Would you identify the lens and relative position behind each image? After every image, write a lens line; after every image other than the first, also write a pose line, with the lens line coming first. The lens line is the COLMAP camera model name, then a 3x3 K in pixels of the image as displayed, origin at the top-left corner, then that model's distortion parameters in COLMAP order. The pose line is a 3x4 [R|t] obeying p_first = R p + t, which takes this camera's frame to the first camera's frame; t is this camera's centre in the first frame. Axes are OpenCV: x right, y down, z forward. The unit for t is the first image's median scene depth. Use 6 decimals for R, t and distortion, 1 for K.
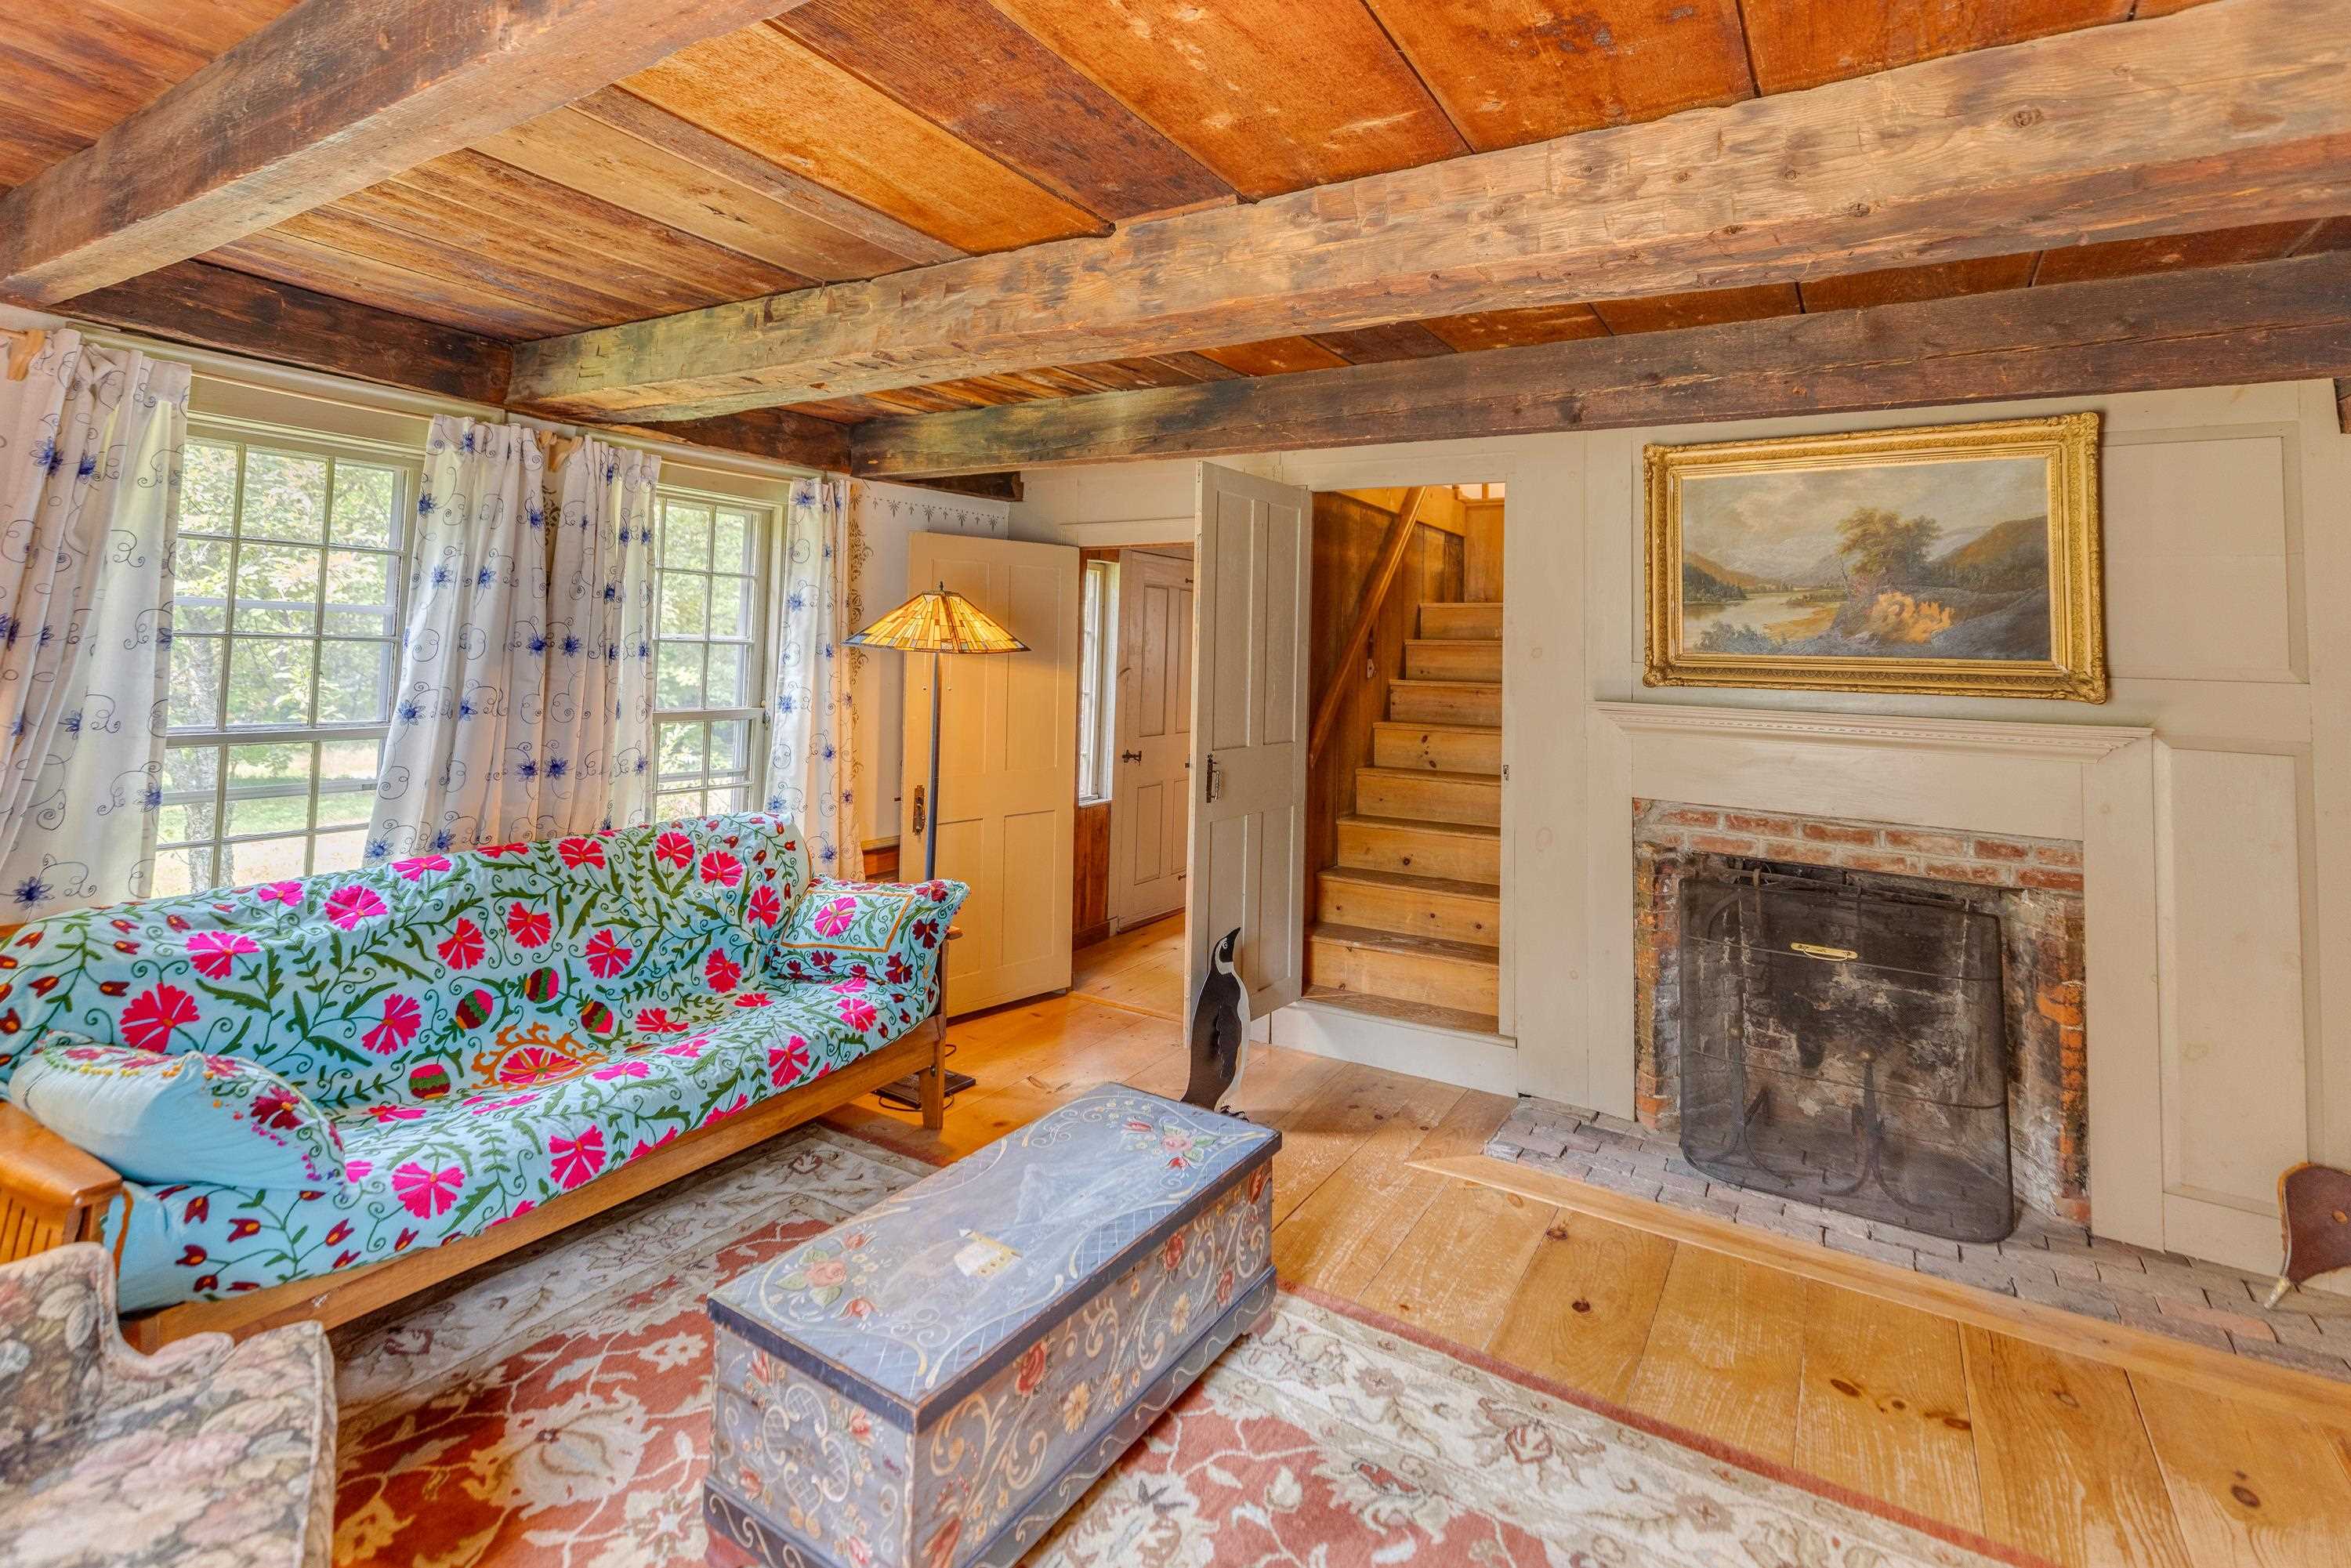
lens RADIAL K [[1123.6, 0, 1184.0], [0, 1123.6, 578.6], [0, 0, 1]] dist [0.003415, -0.000220]
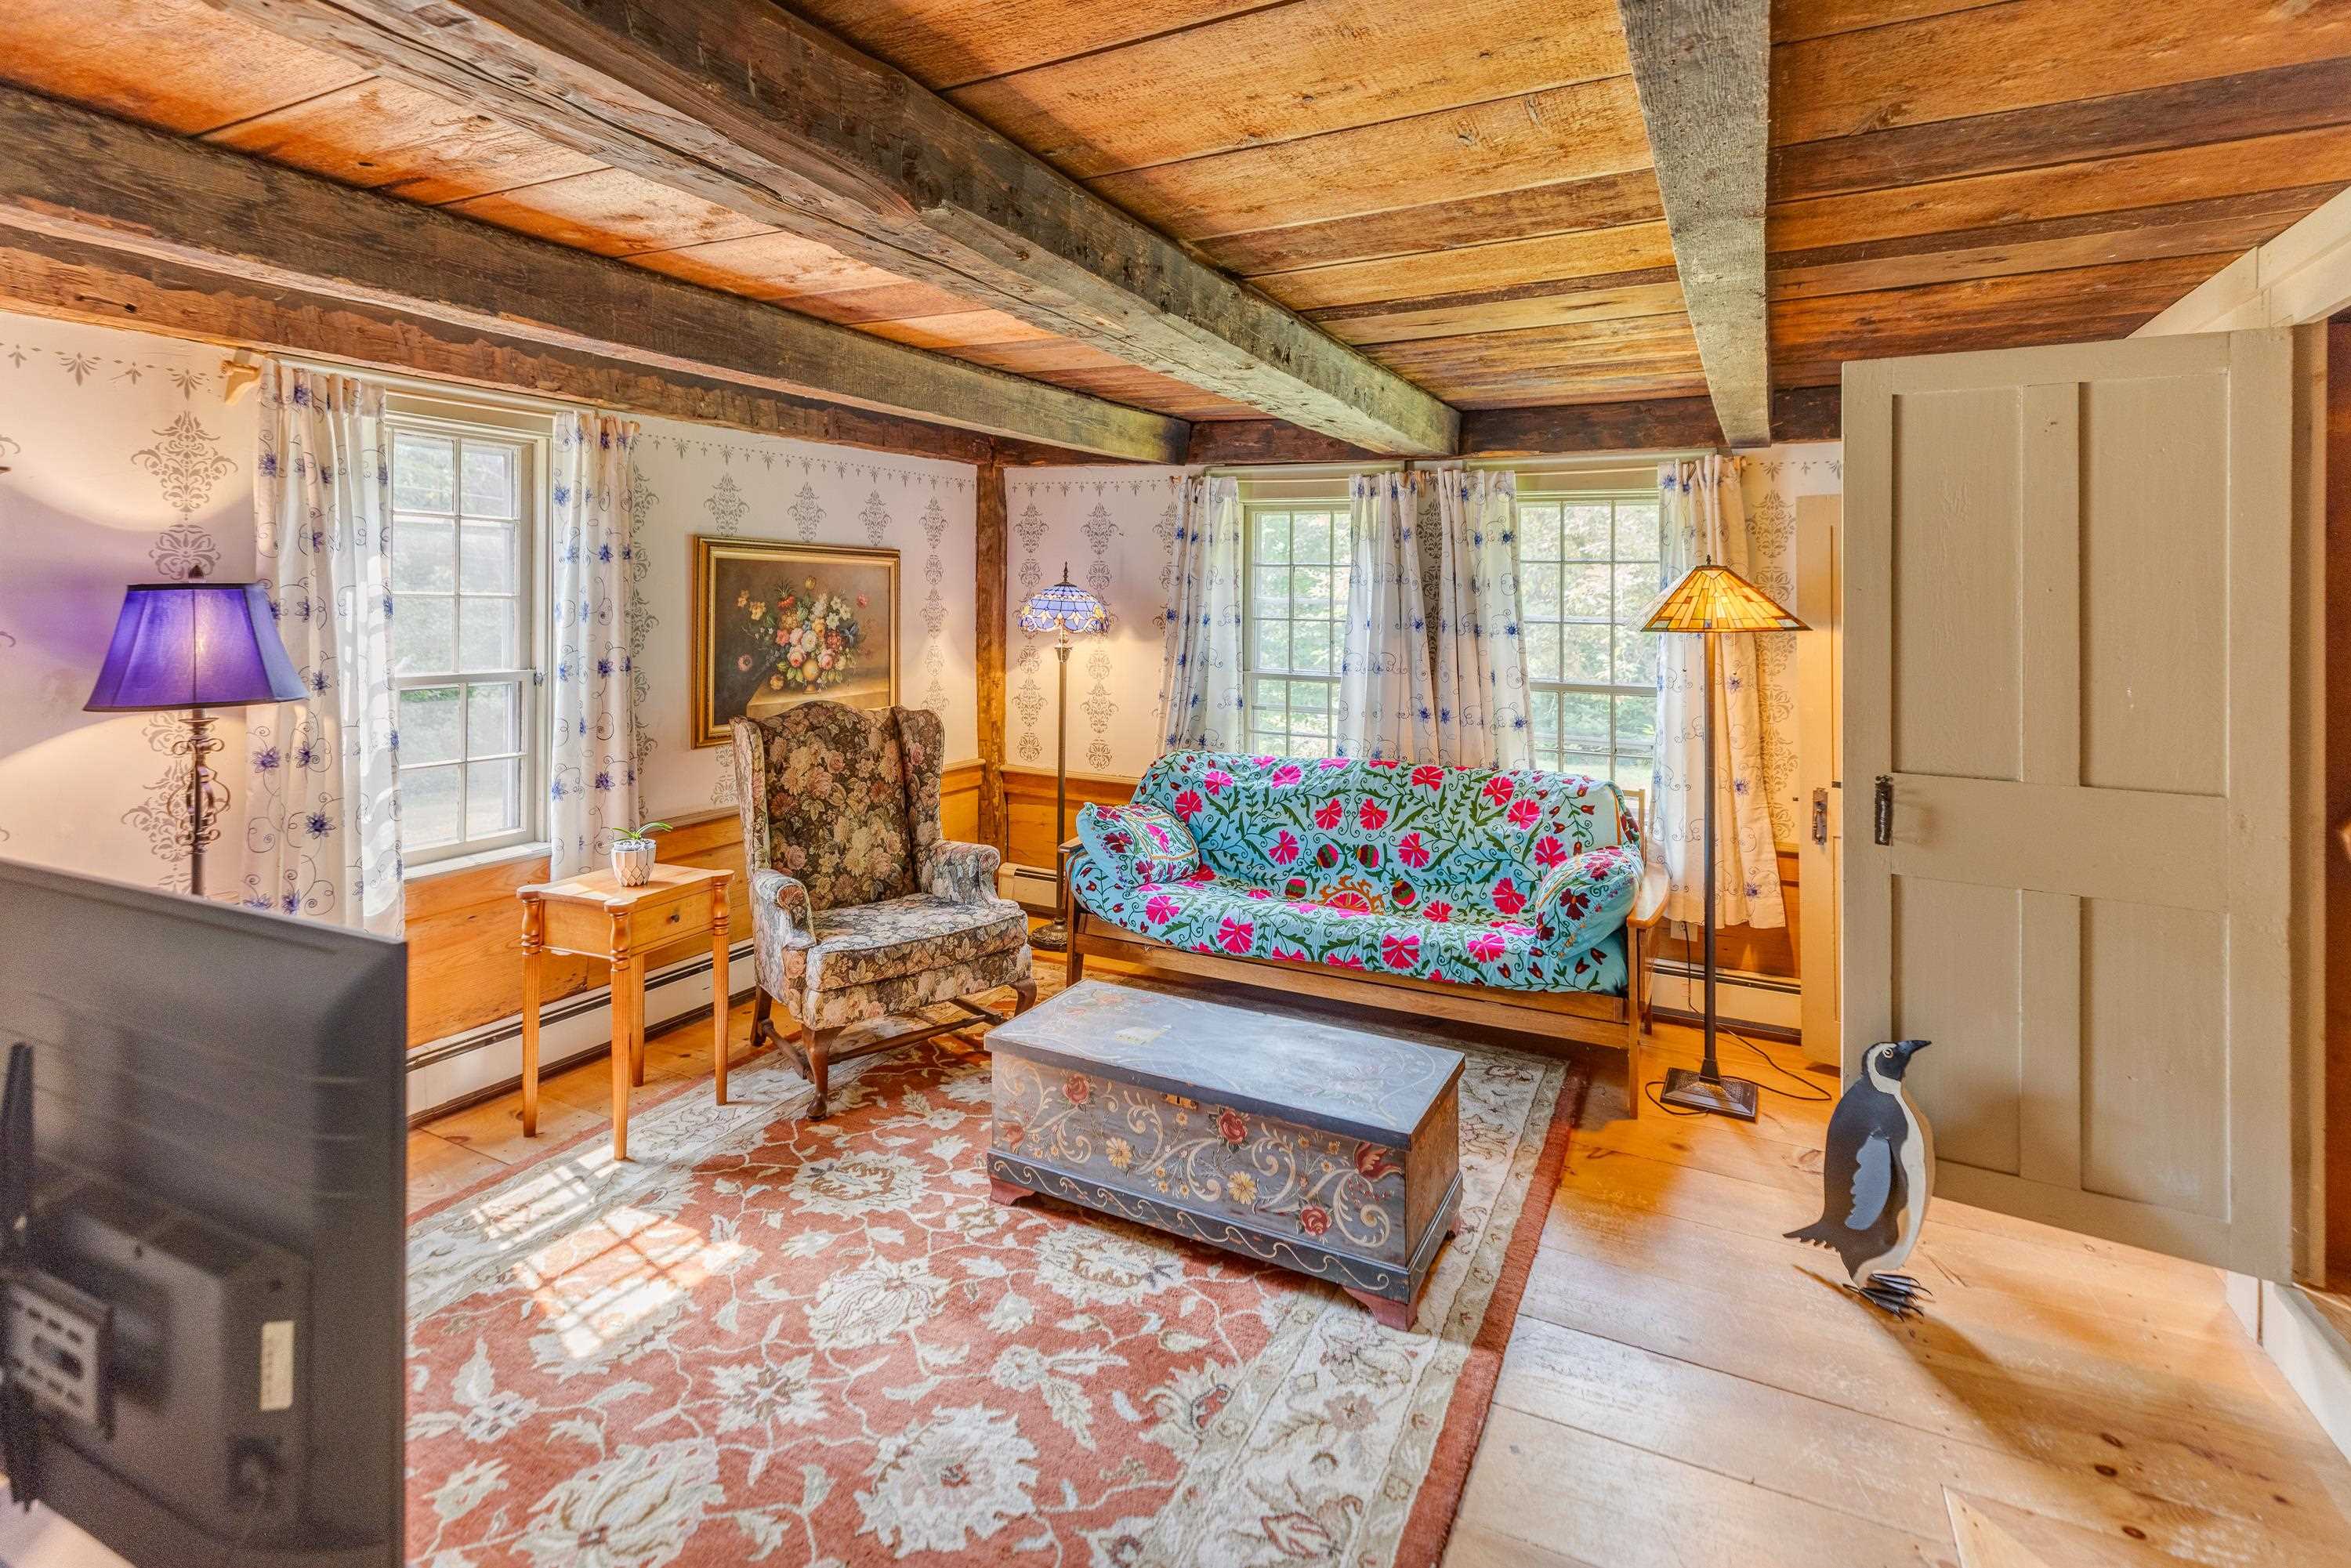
lens RADIAL K [[1127.3, 0, 1177.7], [0, 1127.3, 602.7], [0, 0, 1]] dist [0.000643, -0.000694]
pose [[0.078544, -0.028228, -0.996511, 0.900736], [0.047229, 0.998582, -0.024564, 0.058861], [0.995791, -0.045135, 0.079766, 0.669527]]
